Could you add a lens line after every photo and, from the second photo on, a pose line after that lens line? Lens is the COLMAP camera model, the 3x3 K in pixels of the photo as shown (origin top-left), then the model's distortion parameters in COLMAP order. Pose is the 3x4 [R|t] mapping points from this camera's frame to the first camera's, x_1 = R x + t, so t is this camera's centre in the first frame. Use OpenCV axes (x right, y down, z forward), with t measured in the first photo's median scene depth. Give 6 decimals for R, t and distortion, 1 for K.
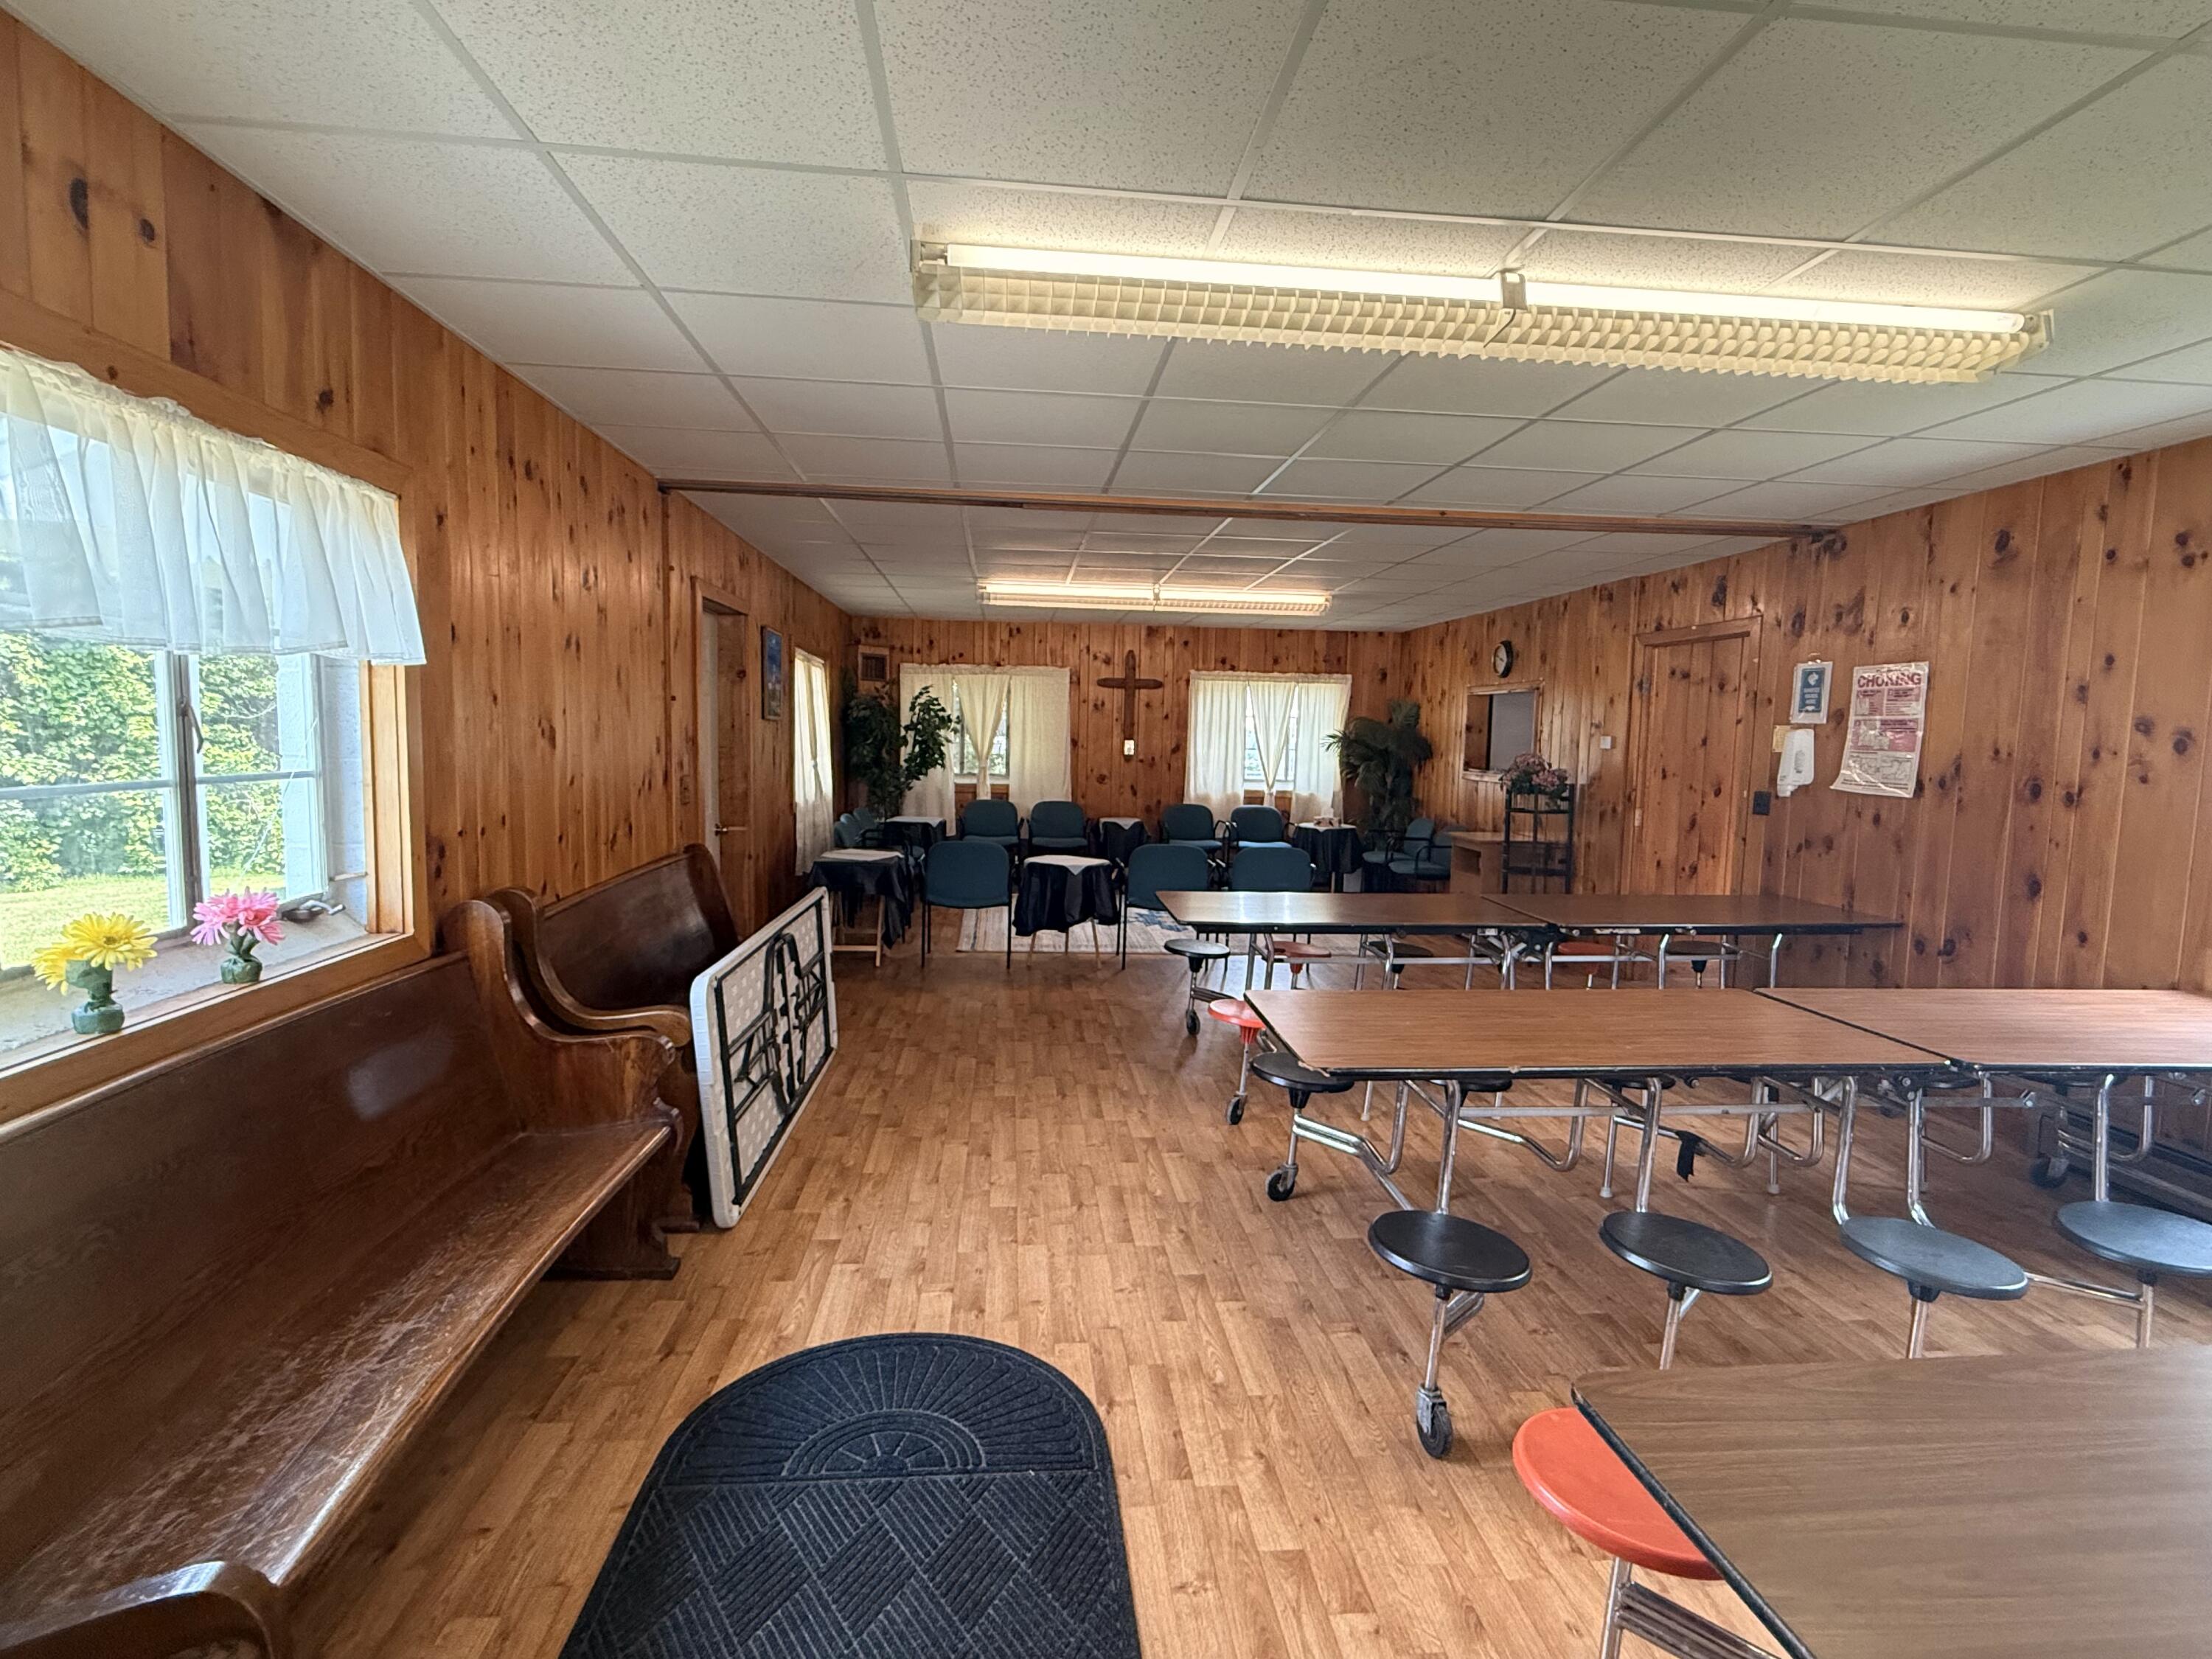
lens RADIAL K [[1083.5, 0, 1106.0], [0, 1083.5, 829.5], [0, 0, 1]] dist [0.001863, 0.000582]
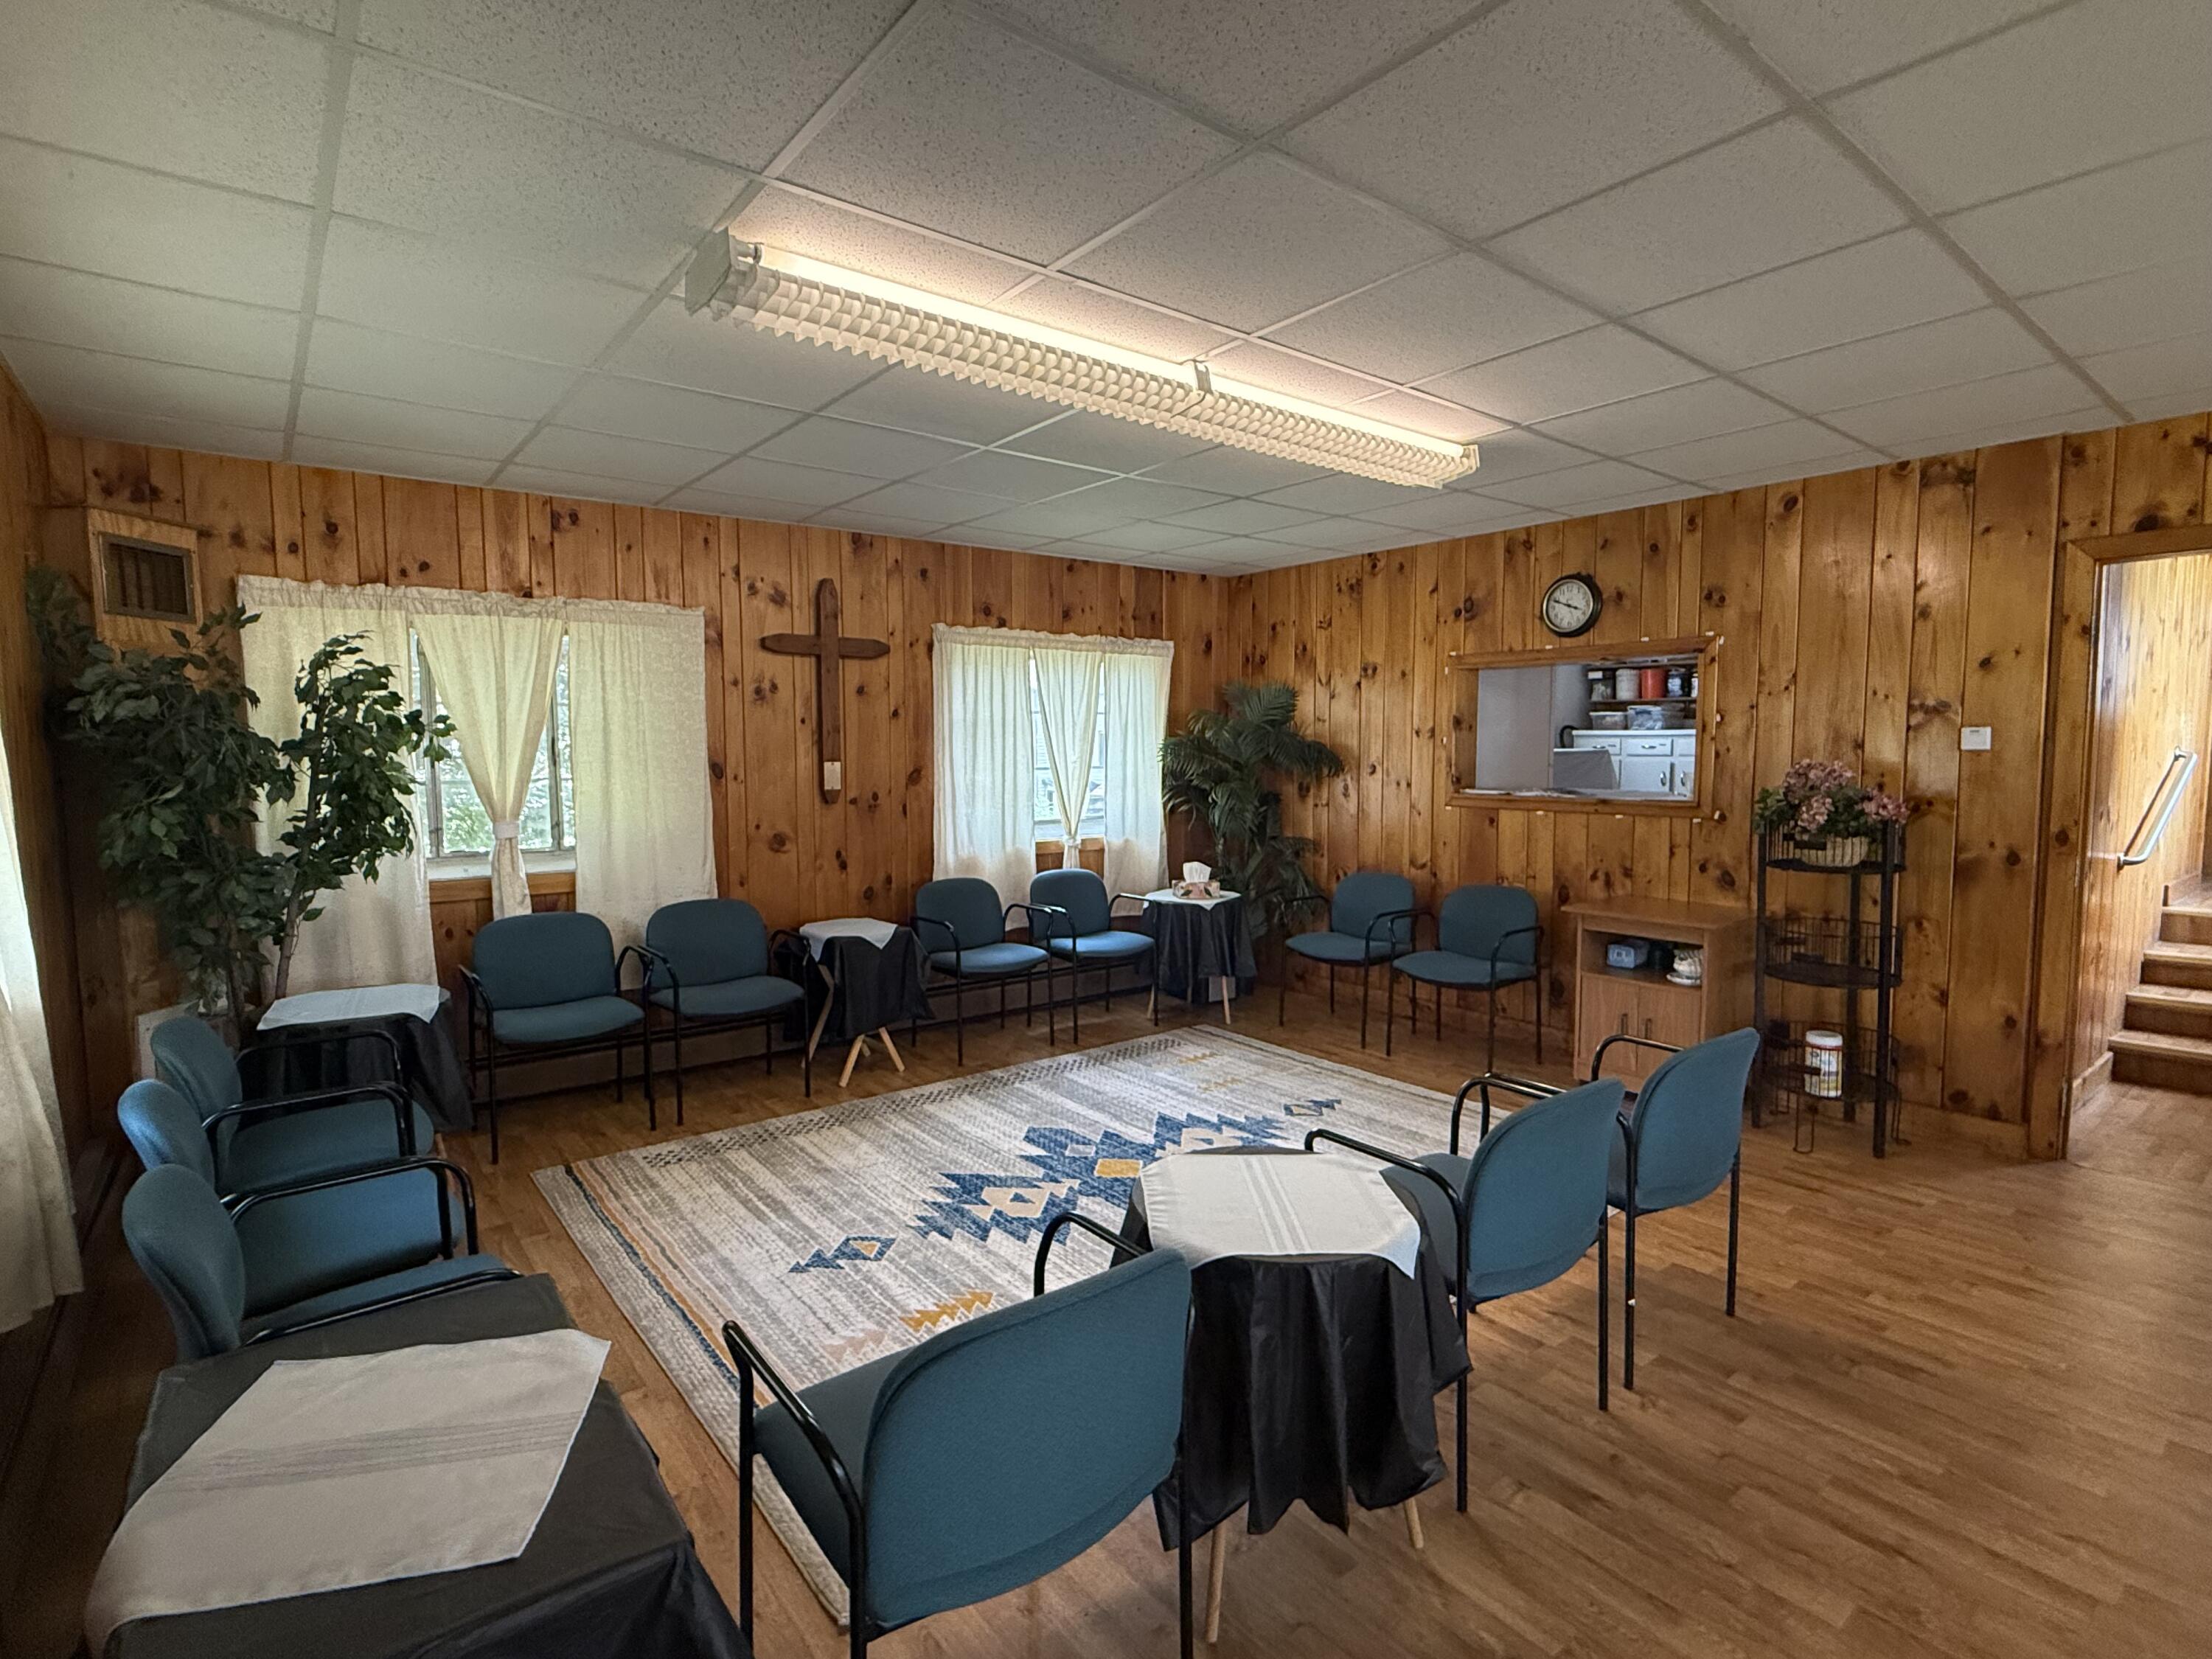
lens RADIAL K [[1083.5, 0, 1106.0], [0, 1083.5, 829.5], [0, 0, 1]] dist [0.001863, 0.000582]
pose [[0.835338, -0.068736, 0.545423, -0.146864], [0.072495, 0.997261, 0.014649, -0.049609], [-0.544936, 0.027303, 0.838033, 0.518953]]
